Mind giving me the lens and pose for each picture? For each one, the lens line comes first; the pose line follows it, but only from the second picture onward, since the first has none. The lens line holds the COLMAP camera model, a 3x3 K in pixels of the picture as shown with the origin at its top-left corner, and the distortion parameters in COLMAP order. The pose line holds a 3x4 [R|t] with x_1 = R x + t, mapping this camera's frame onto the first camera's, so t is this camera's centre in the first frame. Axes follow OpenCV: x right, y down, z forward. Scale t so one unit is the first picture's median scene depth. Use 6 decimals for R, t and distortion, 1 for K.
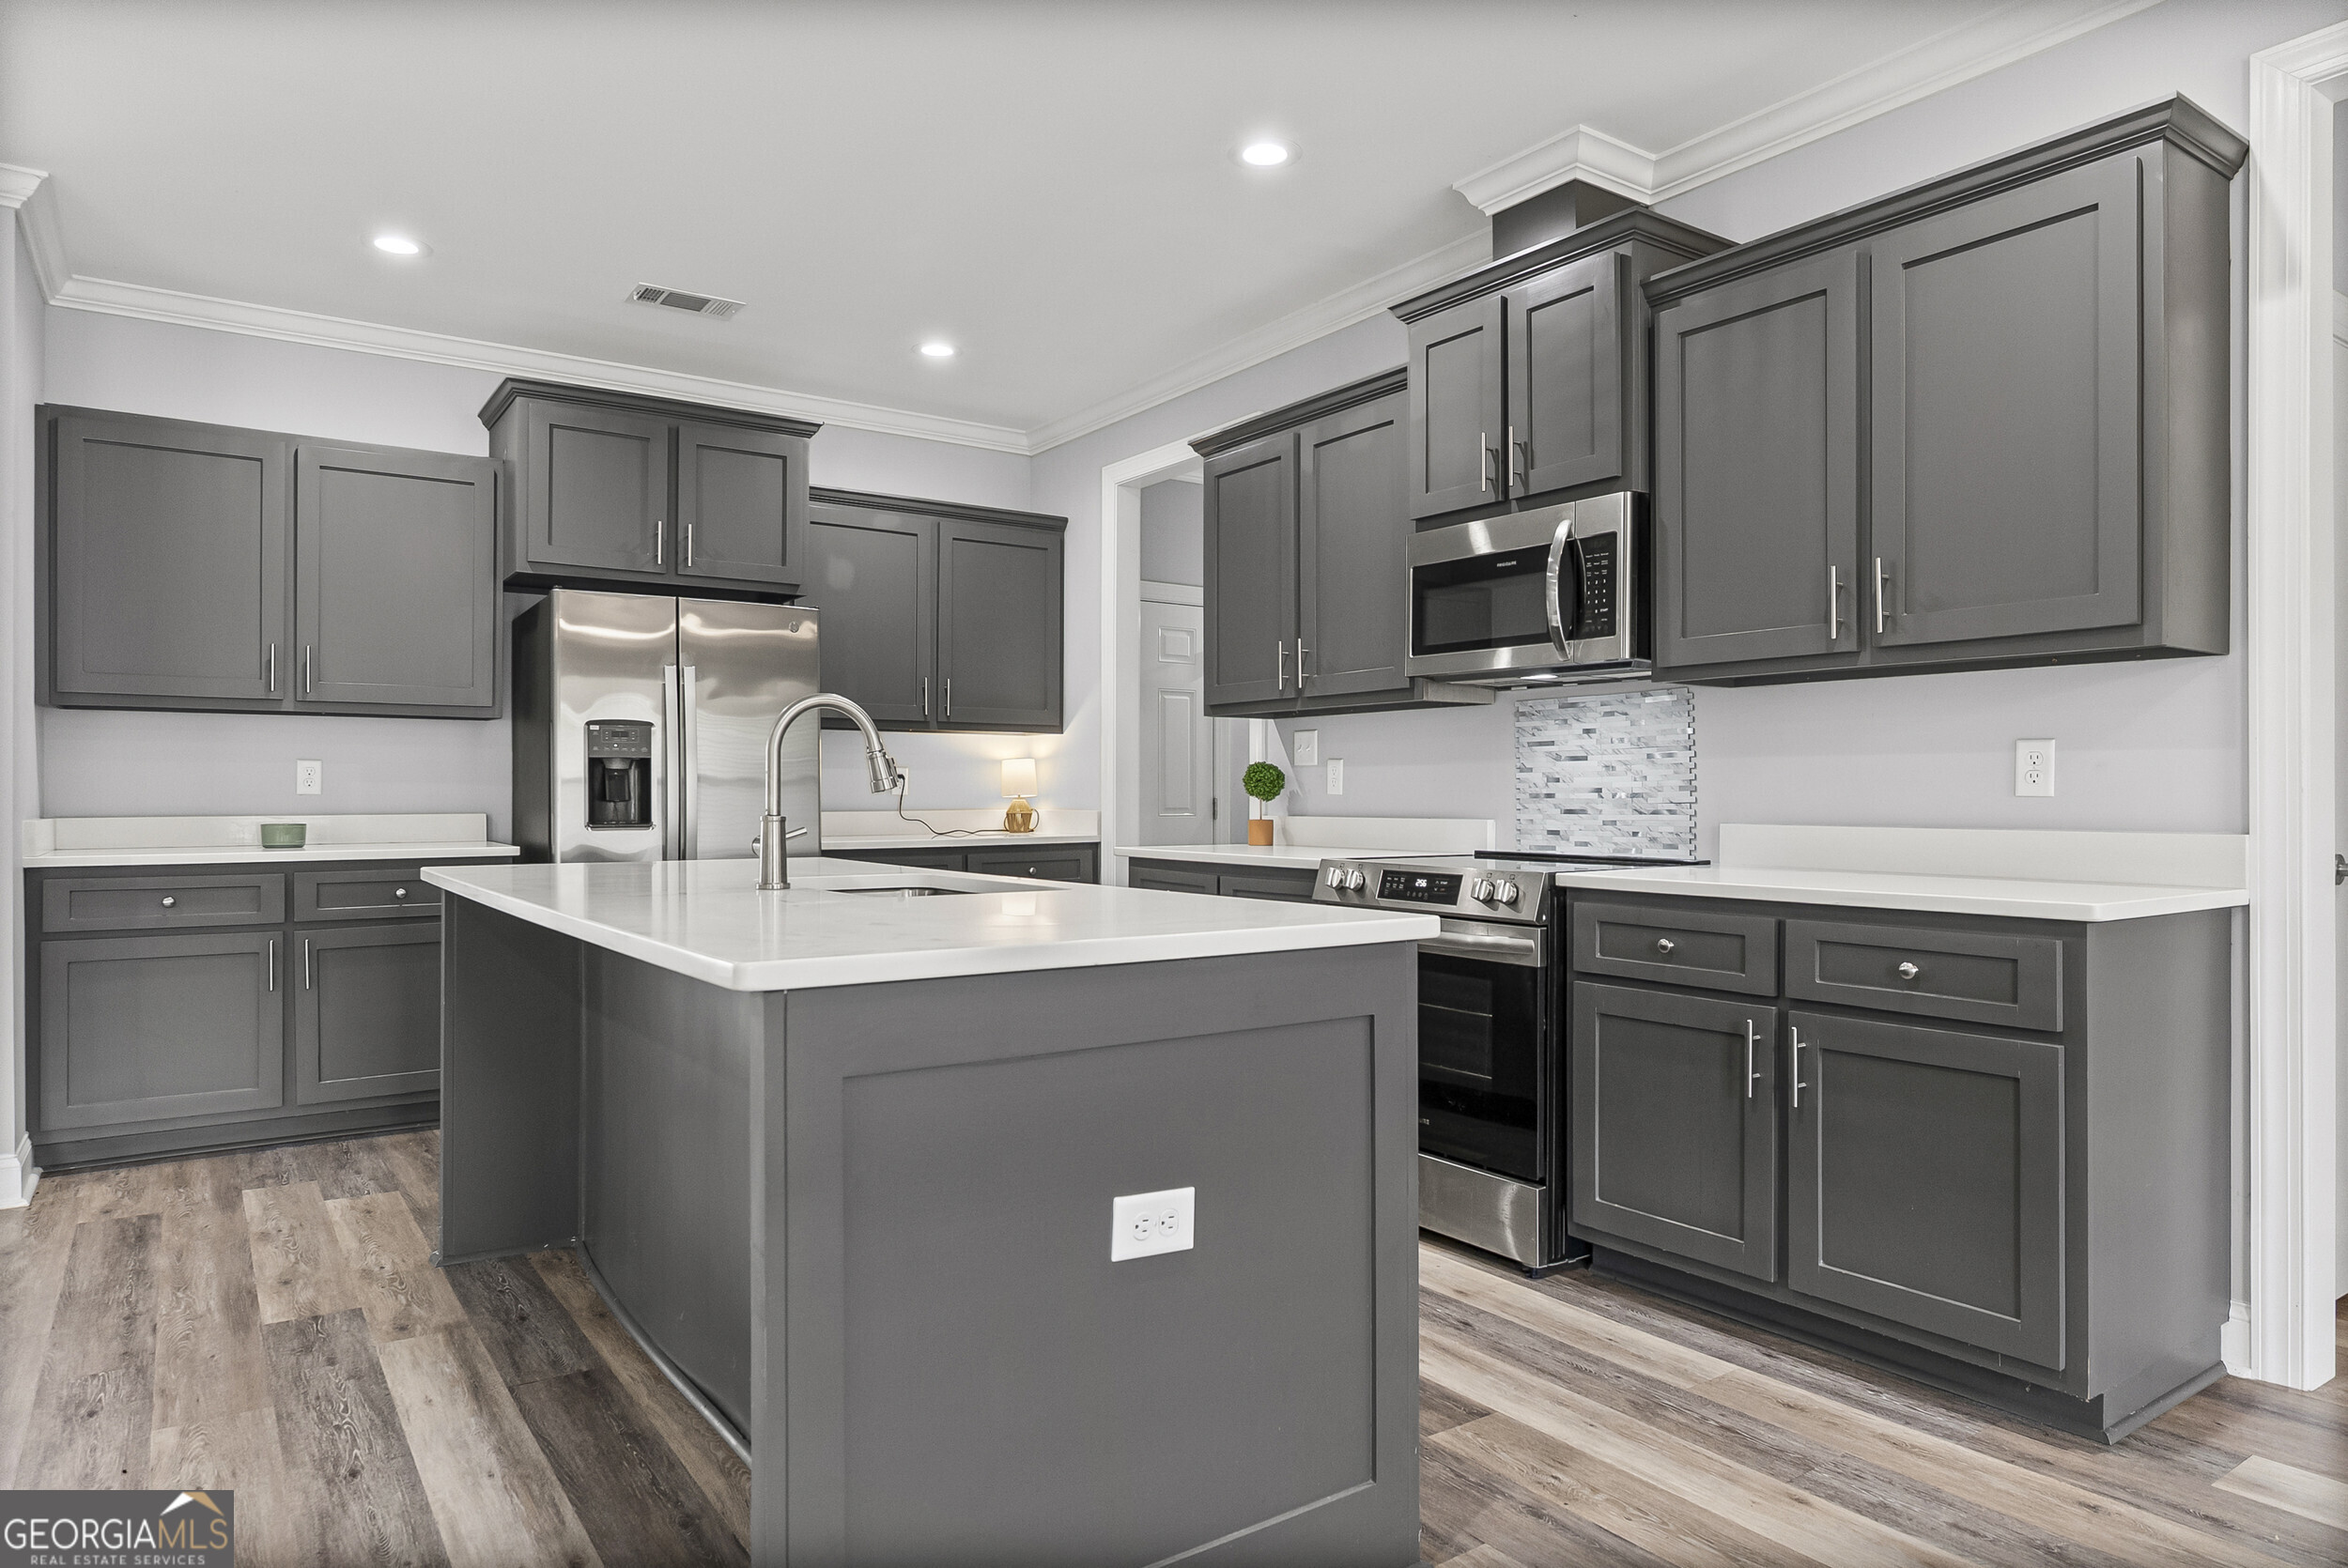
lens RADIAL K [[1411.7, 0, 1174.0], [0, 1411.7, 784.0], [0, 0, 1]] dist [0.023315, -0.039748]
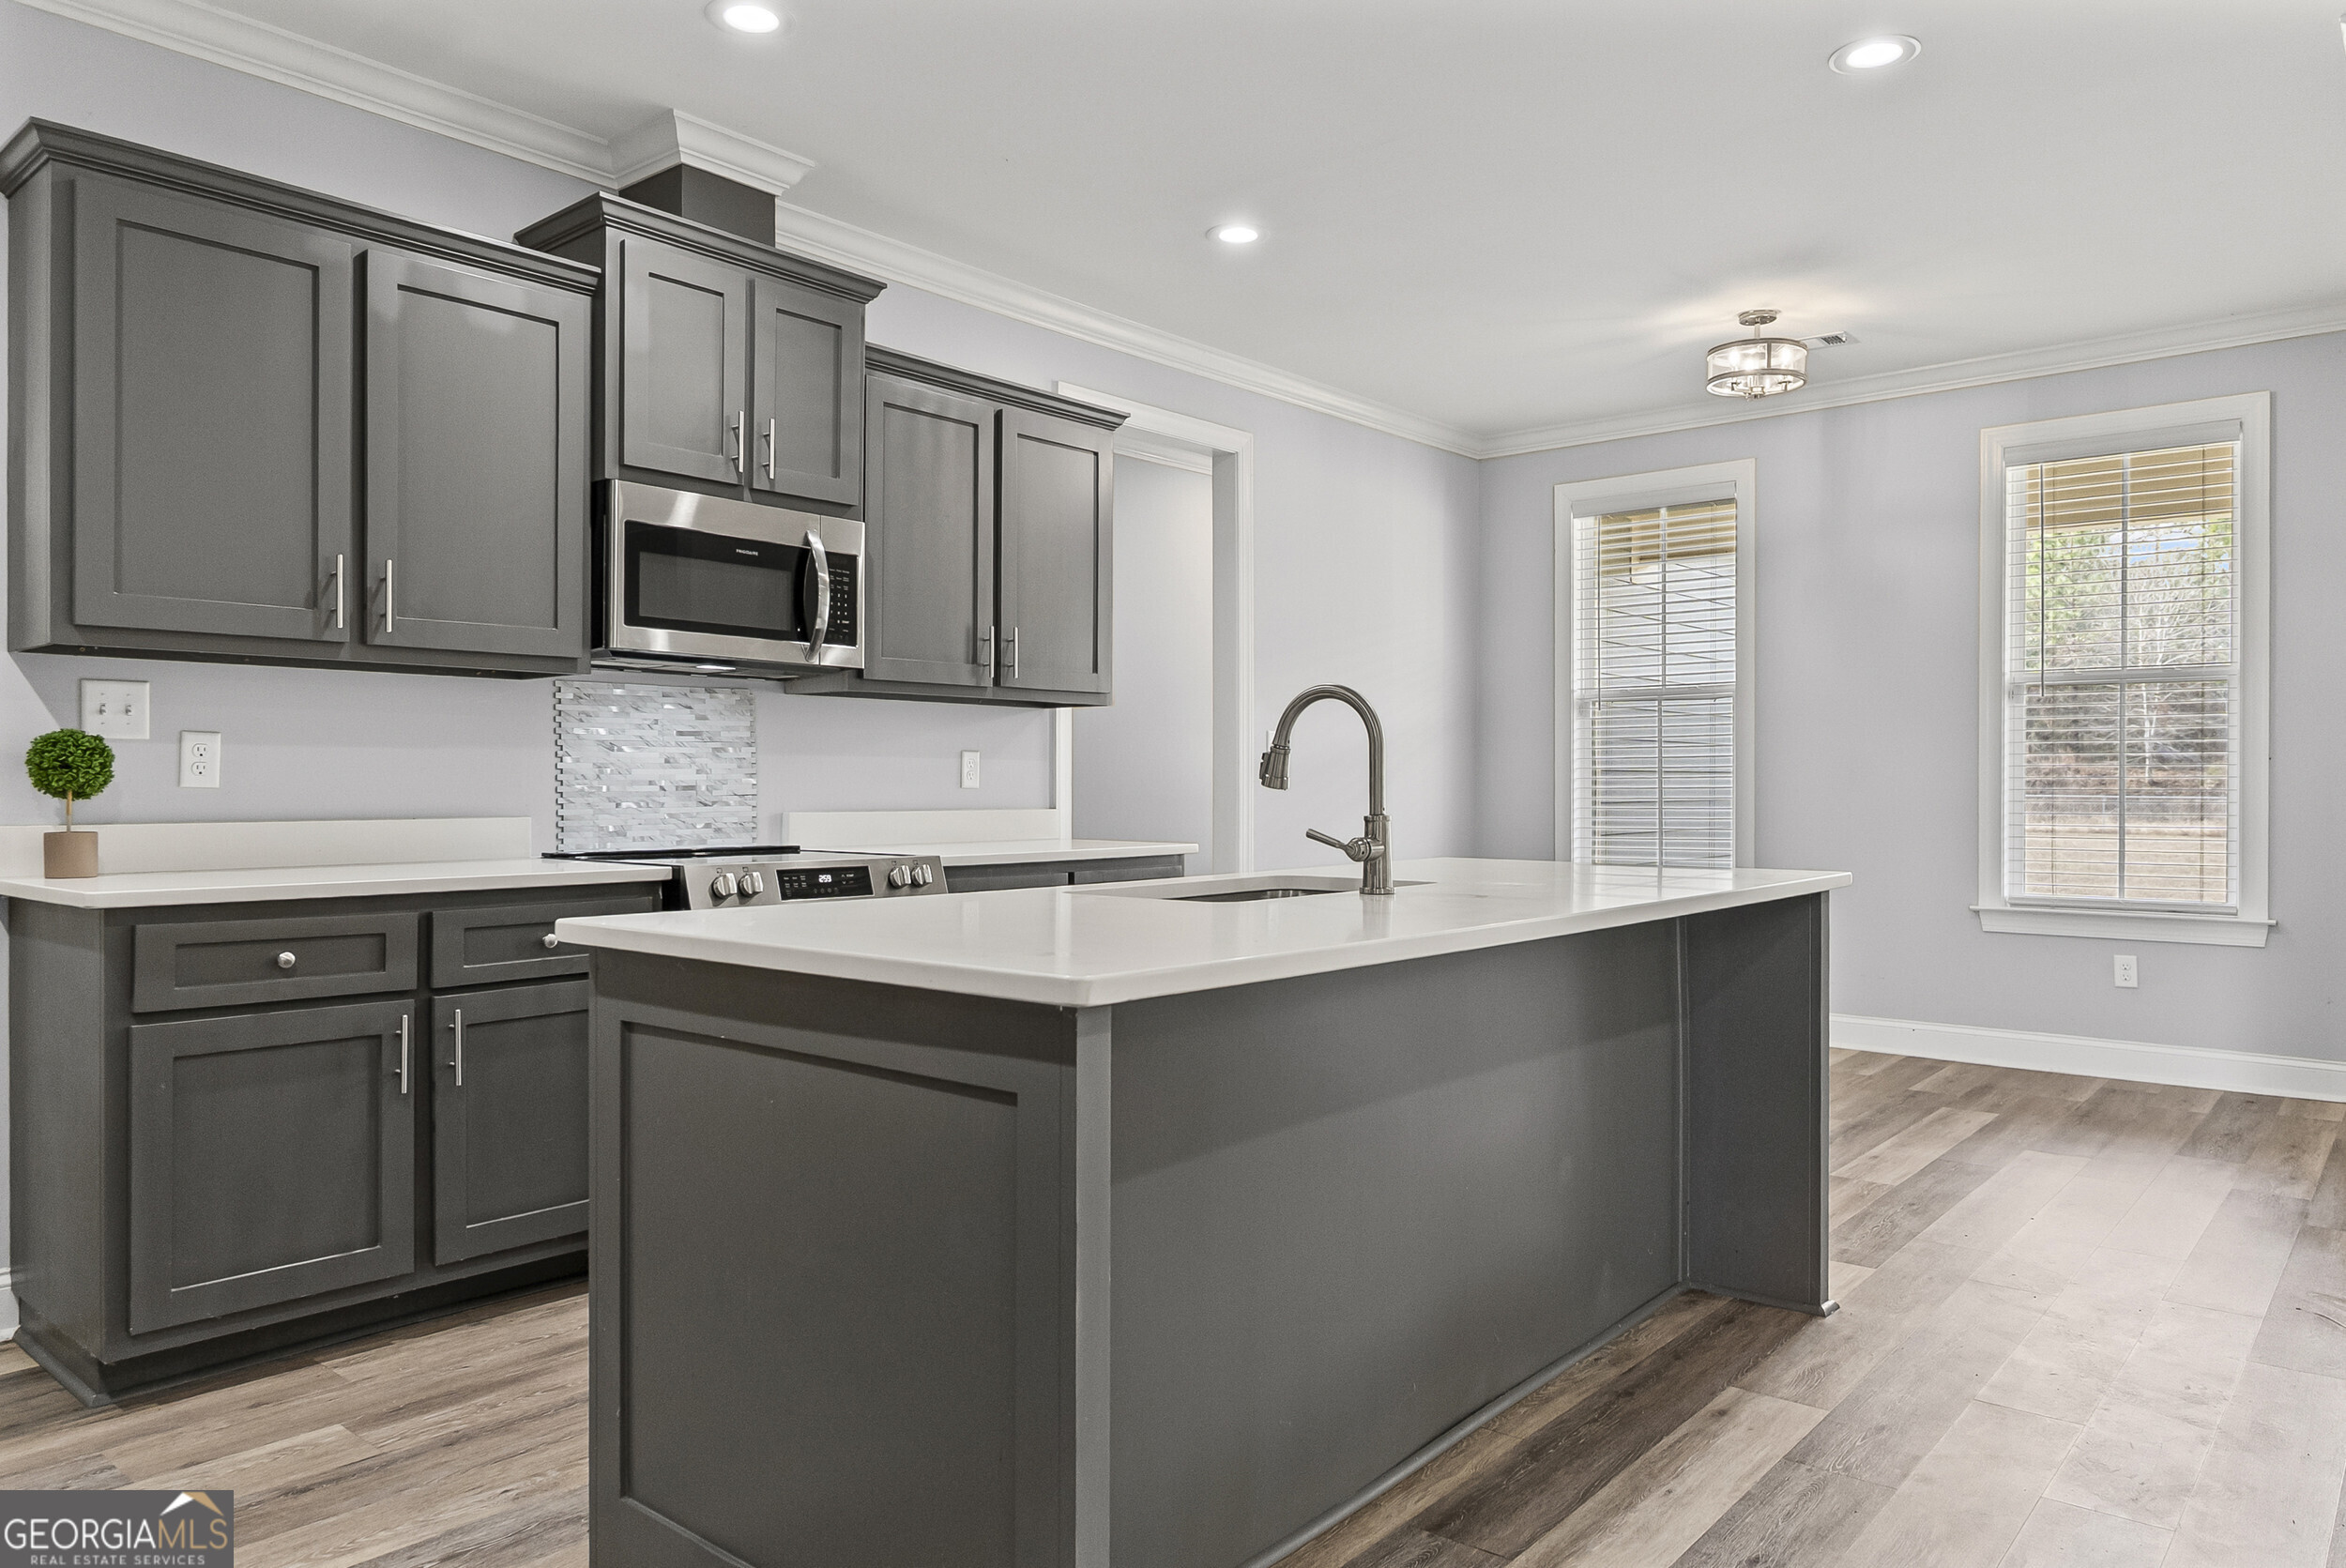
lens RADIAL K [[1499.2, 0, 1173.0], [0, 1499.2, 784.0], [0, 0, 1]] dist [-0.056213, 0.001243]
pose [[-0.237948, -0.002752, 0.971274, -0.873001], [-0.008271, 0.999965, 0.000807, 0.001633], [-0.971243, -0.007841, -0.237962, 0.994080]]
